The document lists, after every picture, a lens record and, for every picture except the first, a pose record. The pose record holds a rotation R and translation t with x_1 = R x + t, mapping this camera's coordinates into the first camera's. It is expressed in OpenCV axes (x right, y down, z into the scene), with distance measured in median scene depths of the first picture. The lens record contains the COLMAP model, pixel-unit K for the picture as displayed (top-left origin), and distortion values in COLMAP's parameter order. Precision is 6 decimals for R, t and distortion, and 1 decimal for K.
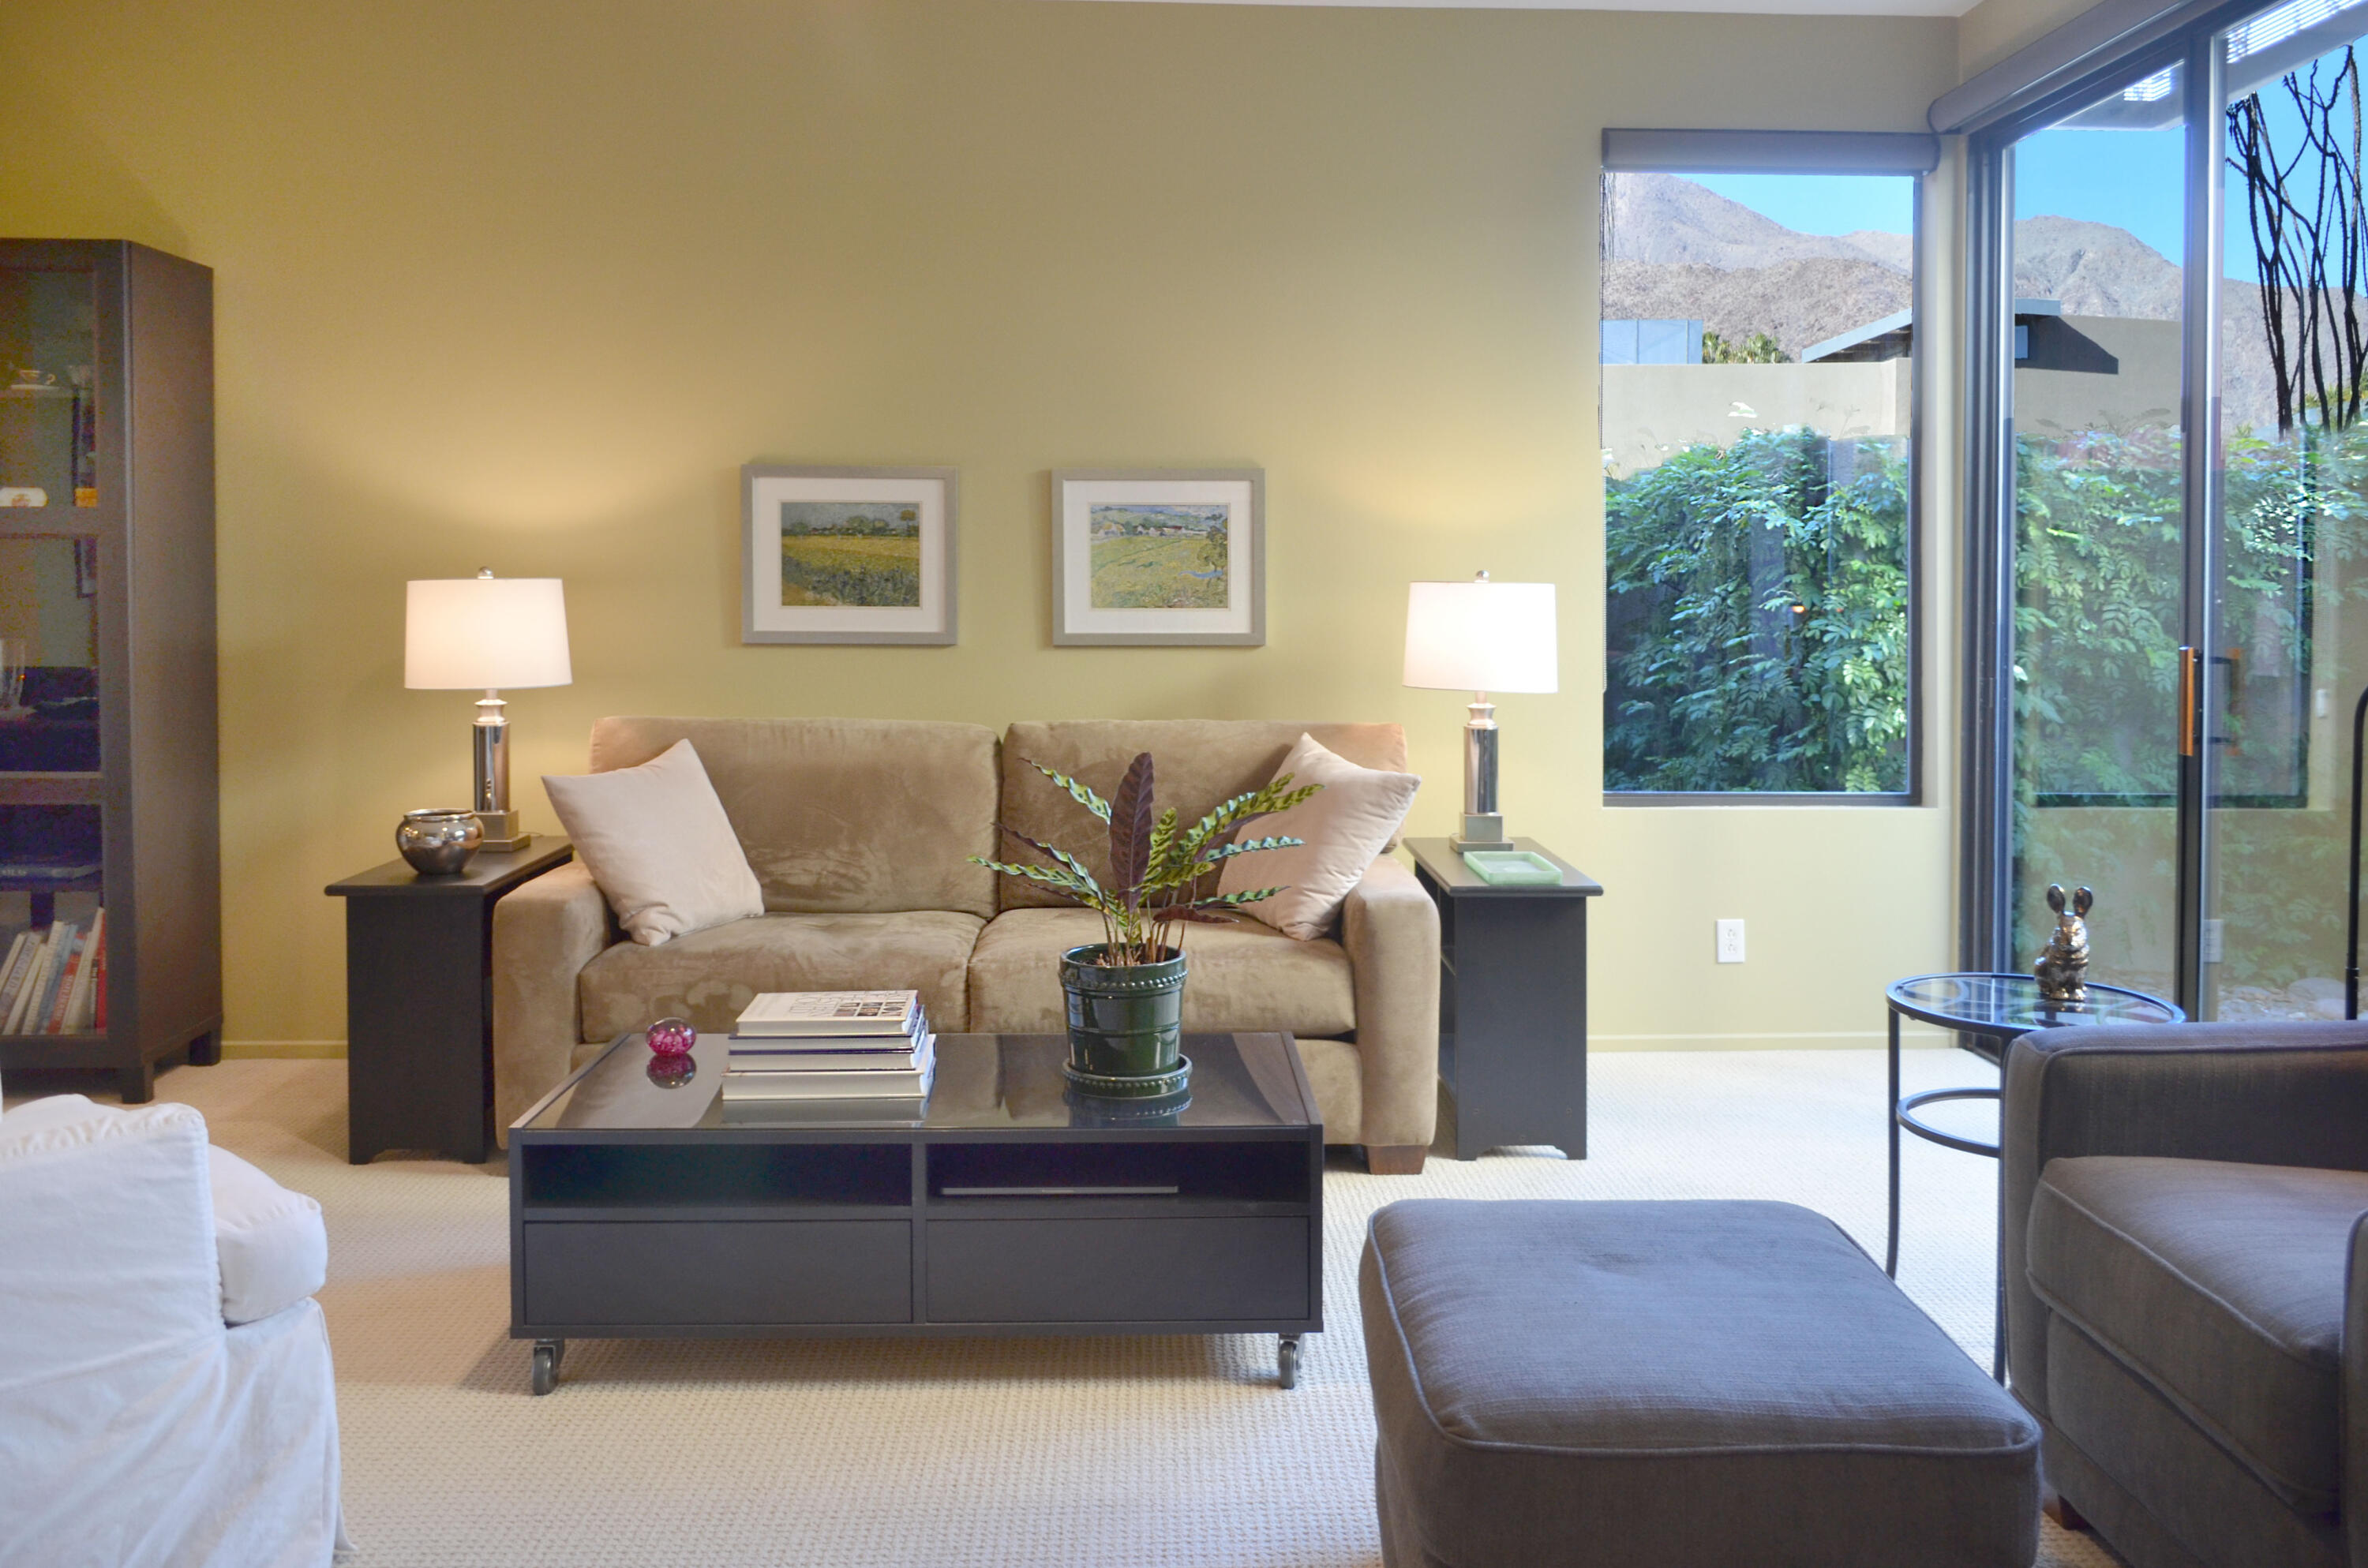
lens RADIAL K [[1825.3, 0, 1195.4], [0, 1825.3, 641.3], [0, 0, 1]] dist [-0.010145, 0.005894]
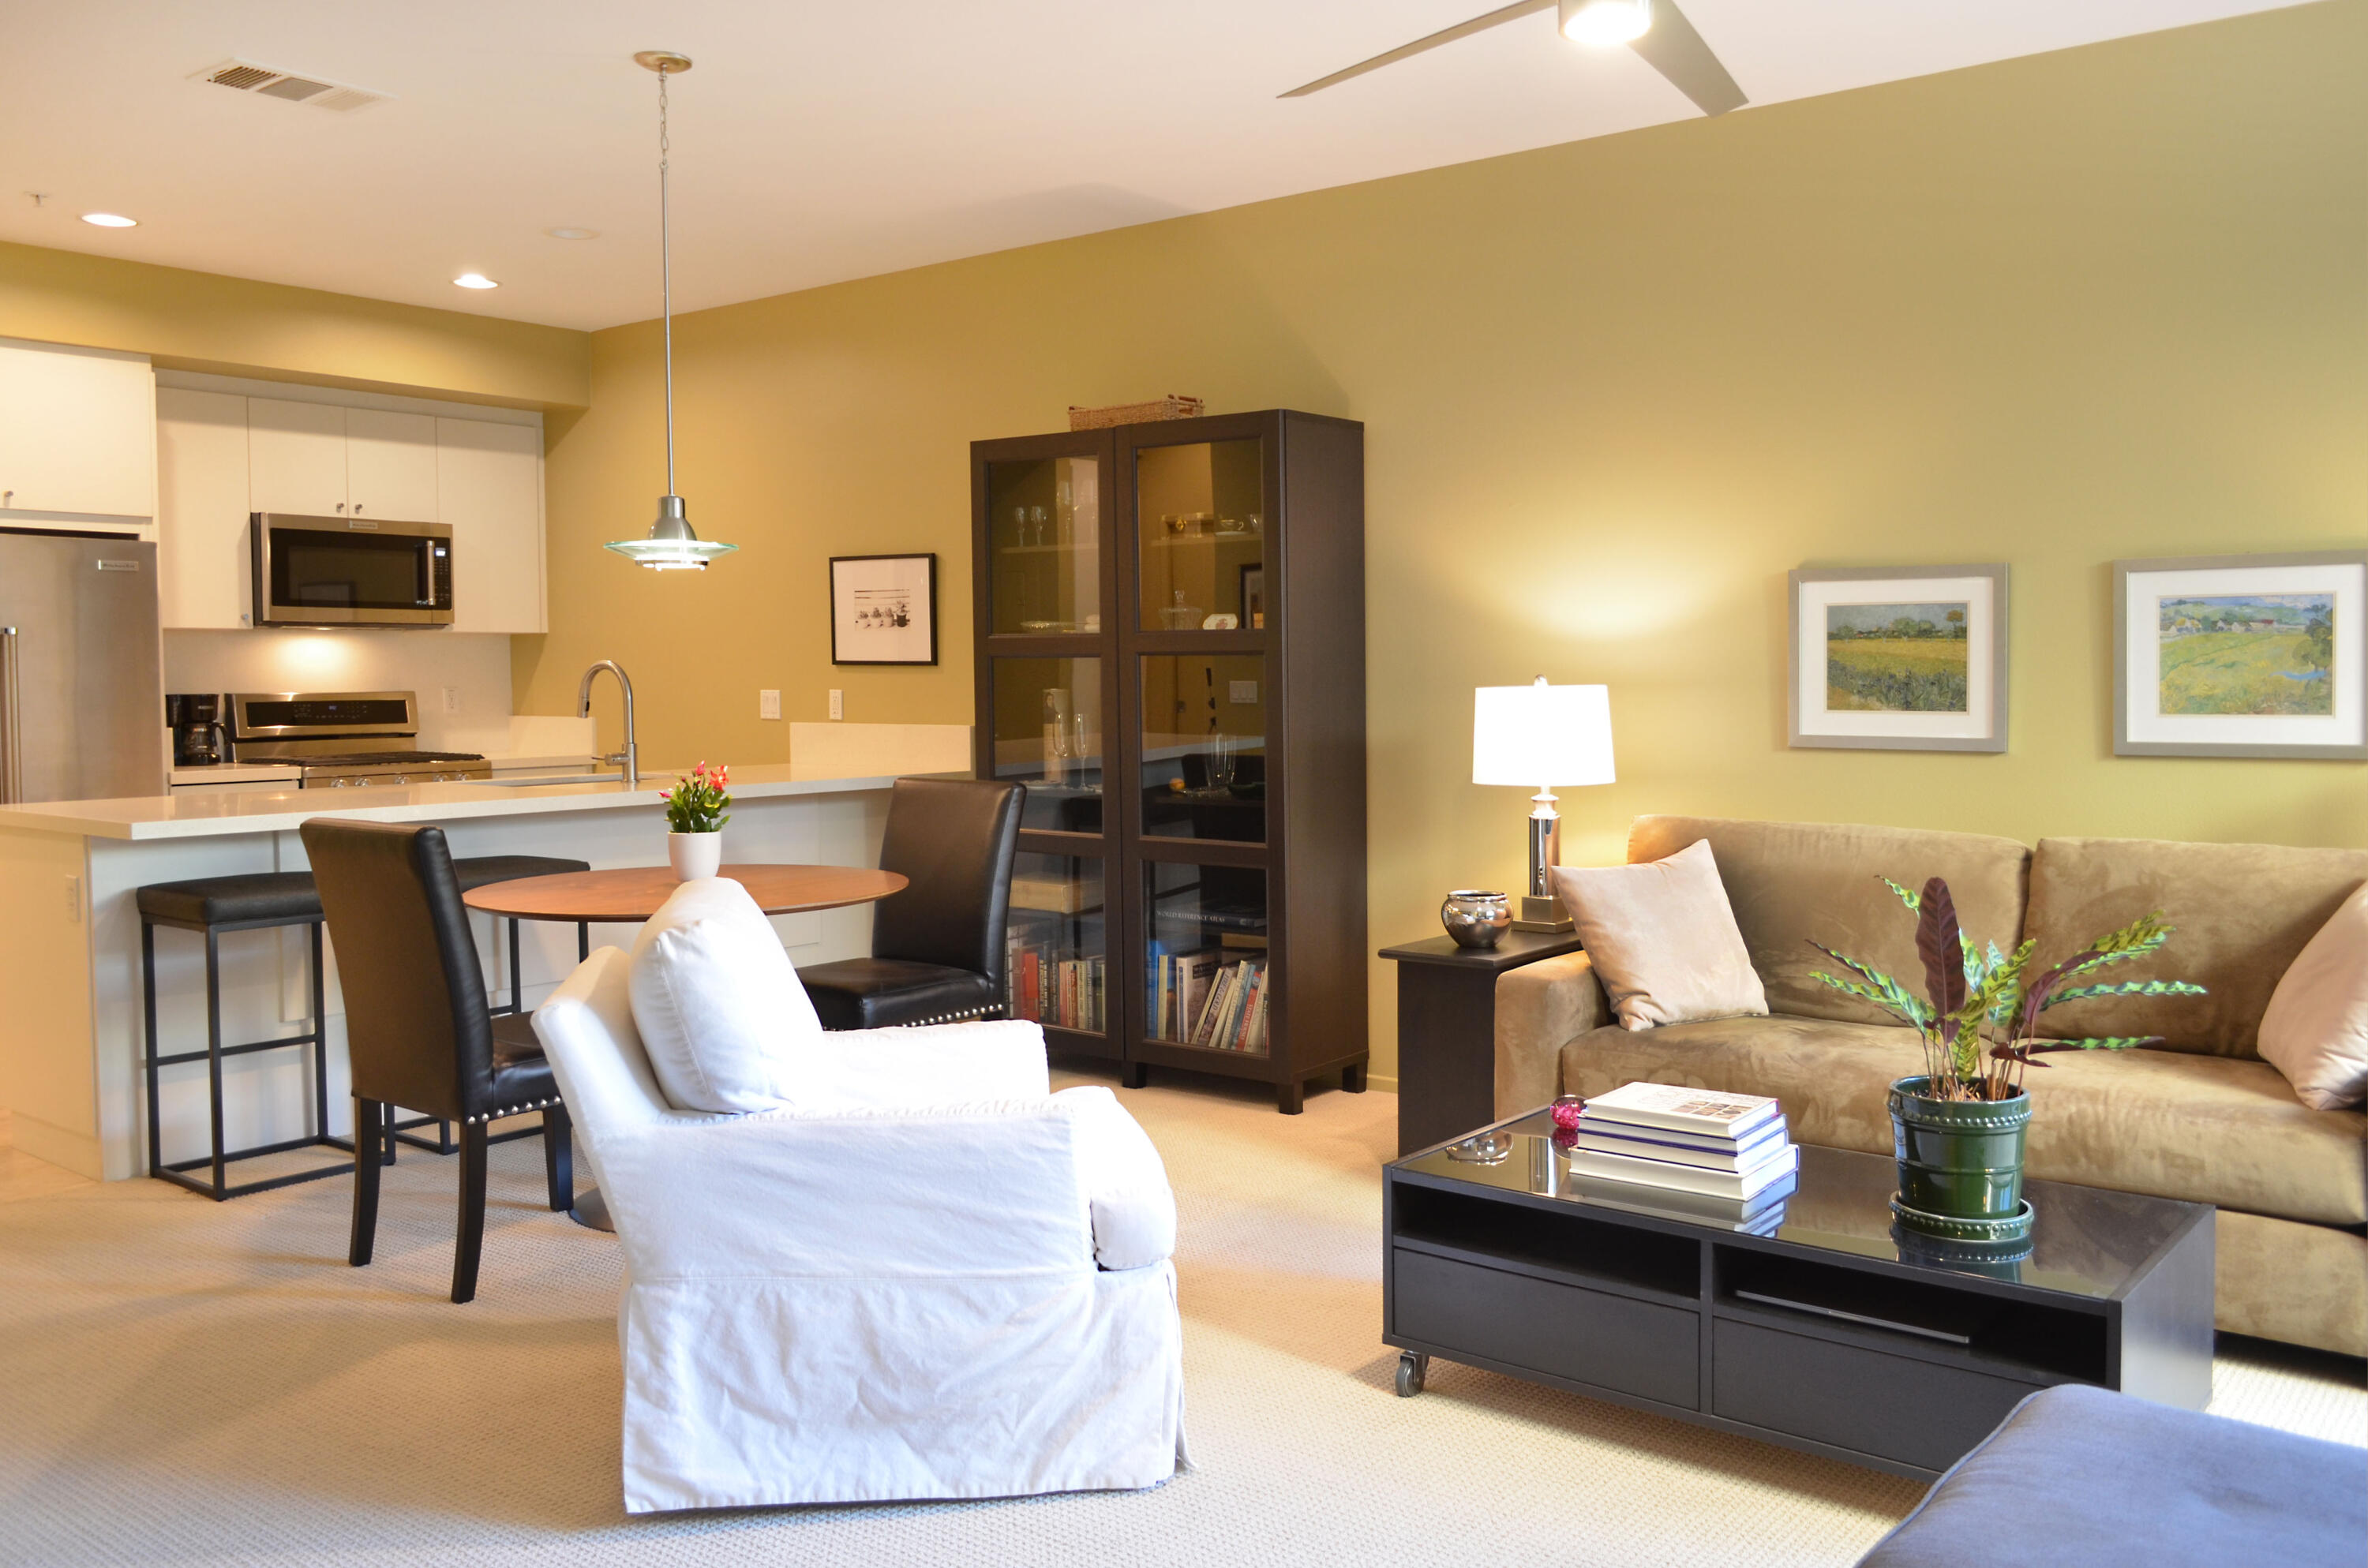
lens RADIAL K [[1859.3, 0, 1251.1], [0, 1859.3, 772.9], [0, 0, 1]] dist [-0.006274, 0.000864]
pose [[0.777213, 0.025350, -0.628726, 0.187618], [-0.011017, 0.999583, 0.026684, -0.009715], [0.629141, -0.013812, 0.777169, 0.012949]]
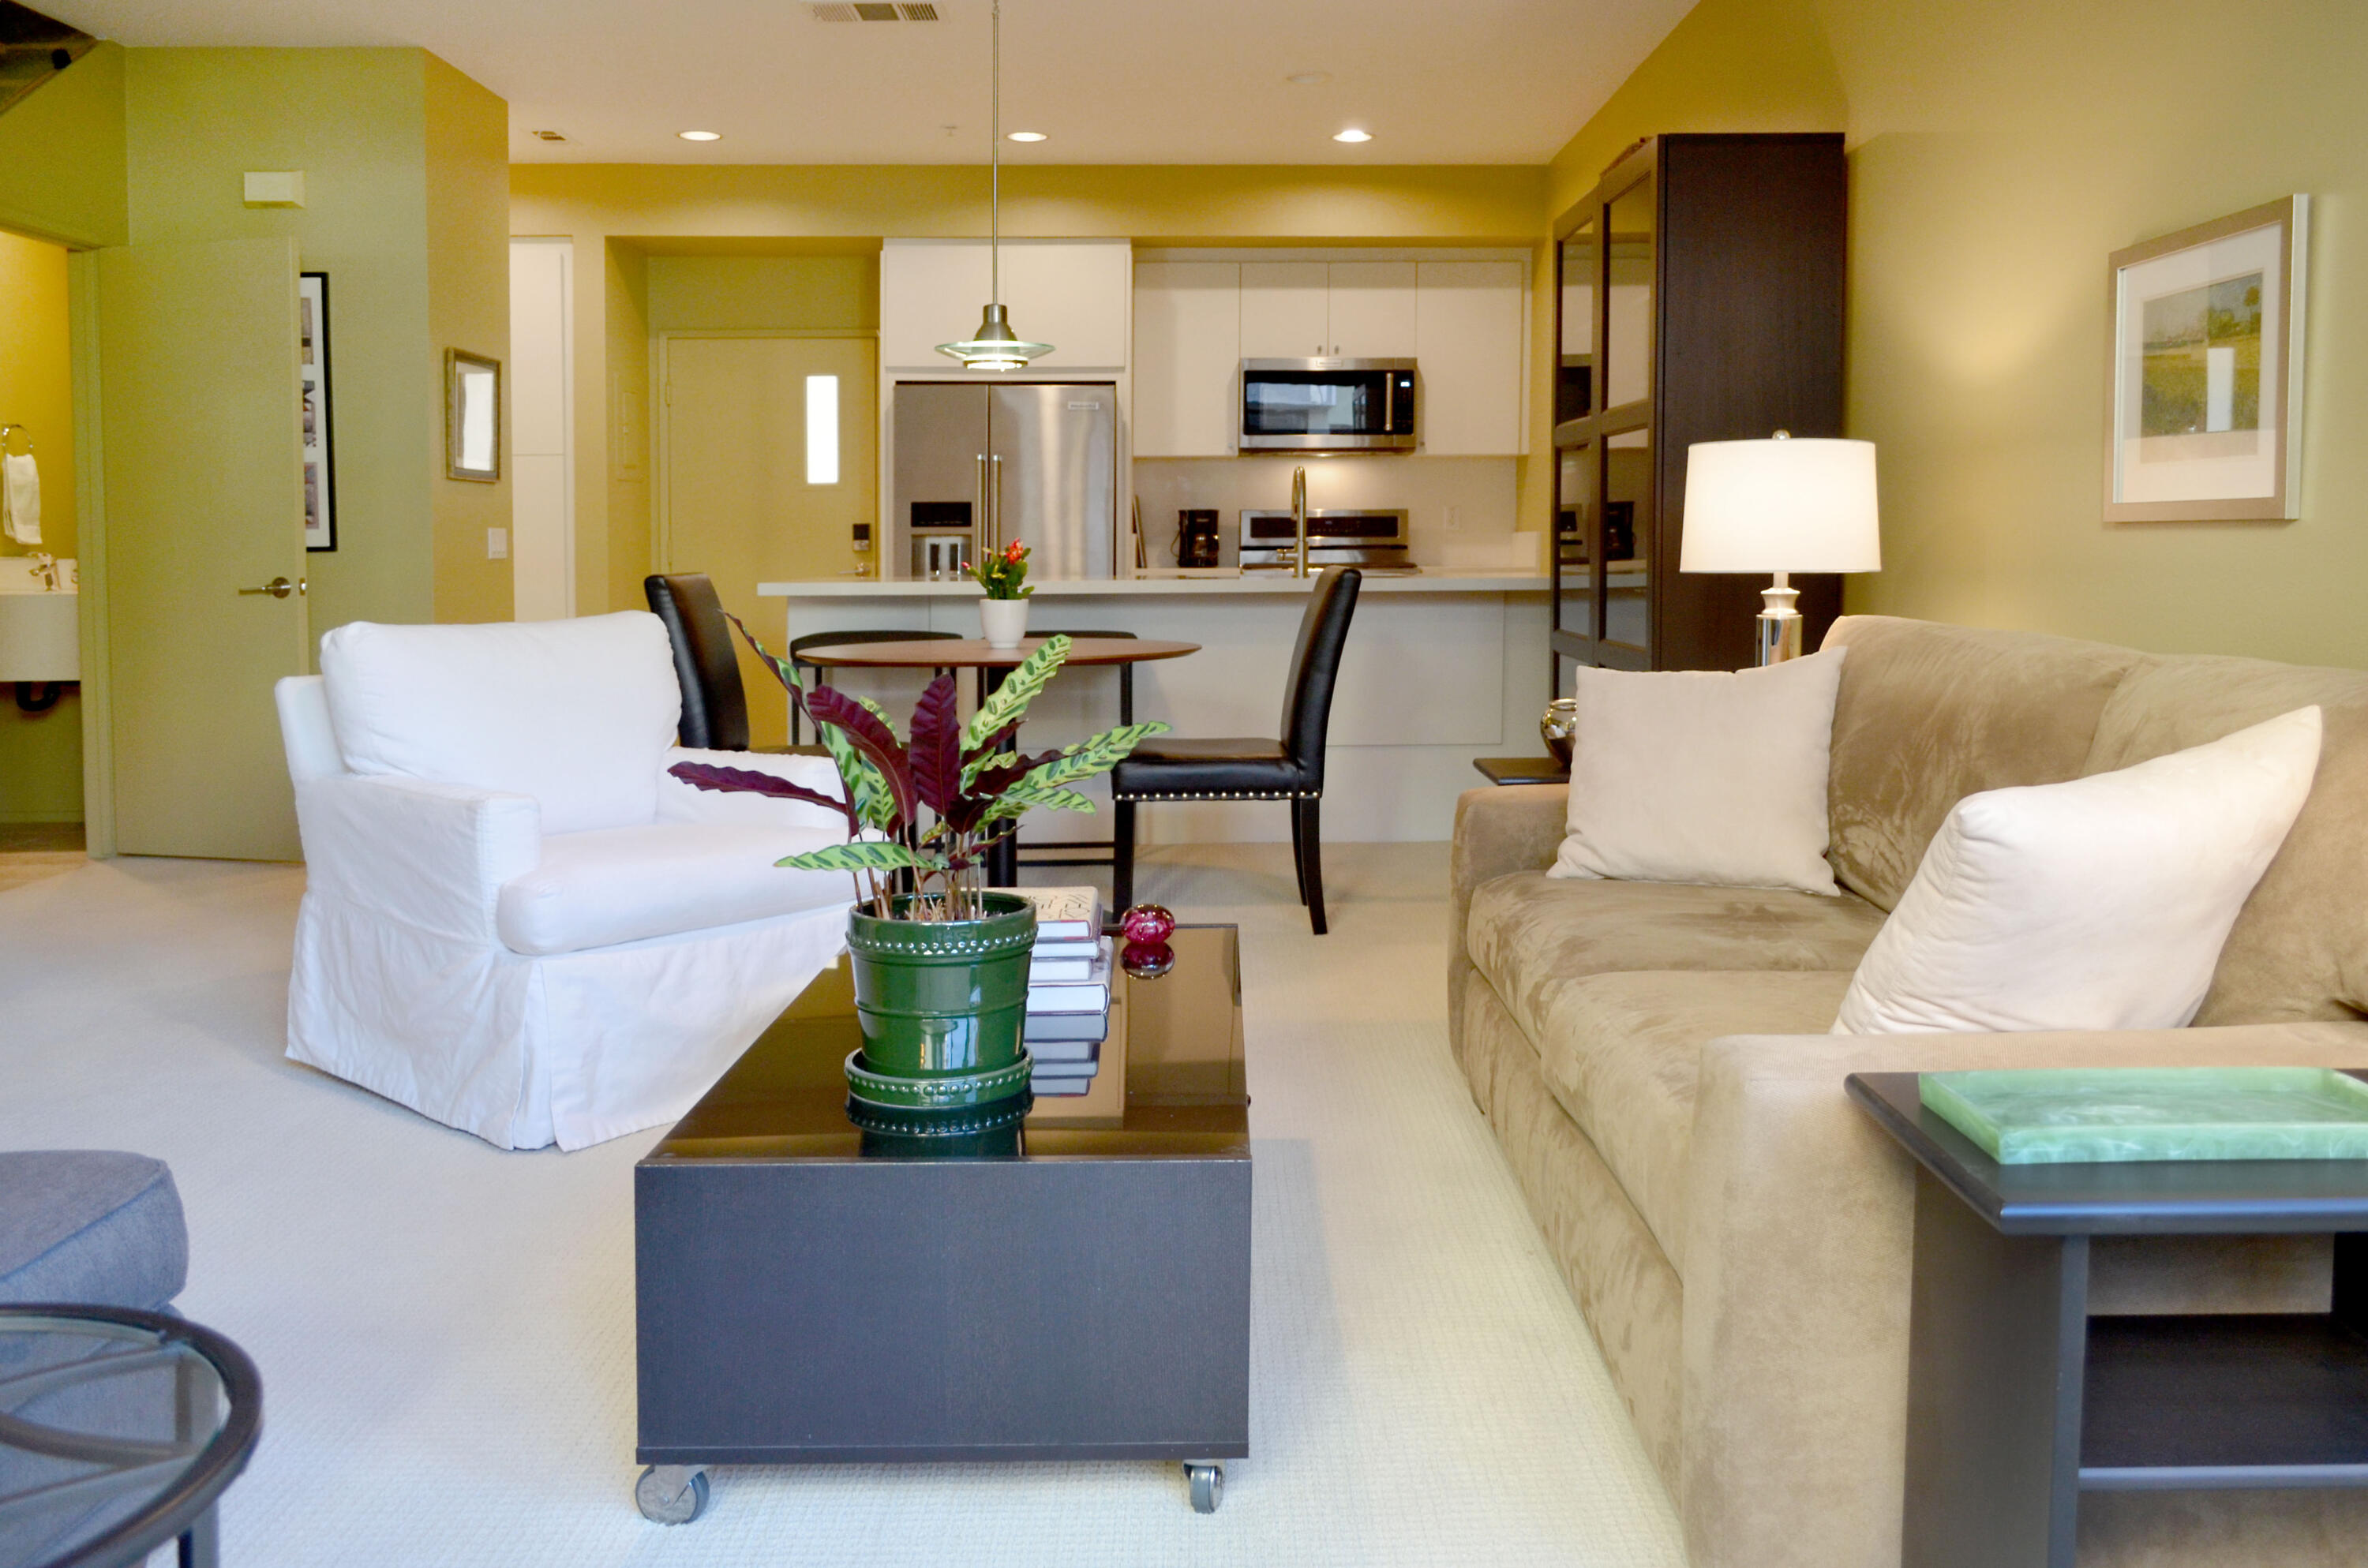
lens RADIAL K [[1825.3, 0, 1195.4], [0, 1825.3, 641.3], [0, 0, 1]] dist [-0.010145, 0.005894]
pose [[0.029091, 0.051860, -0.998231, 0.453633], [-0.020609, 0.998472, 0.051272, 0.019101], [0.999364, 0.019081, 0.030116, 0.722481]]
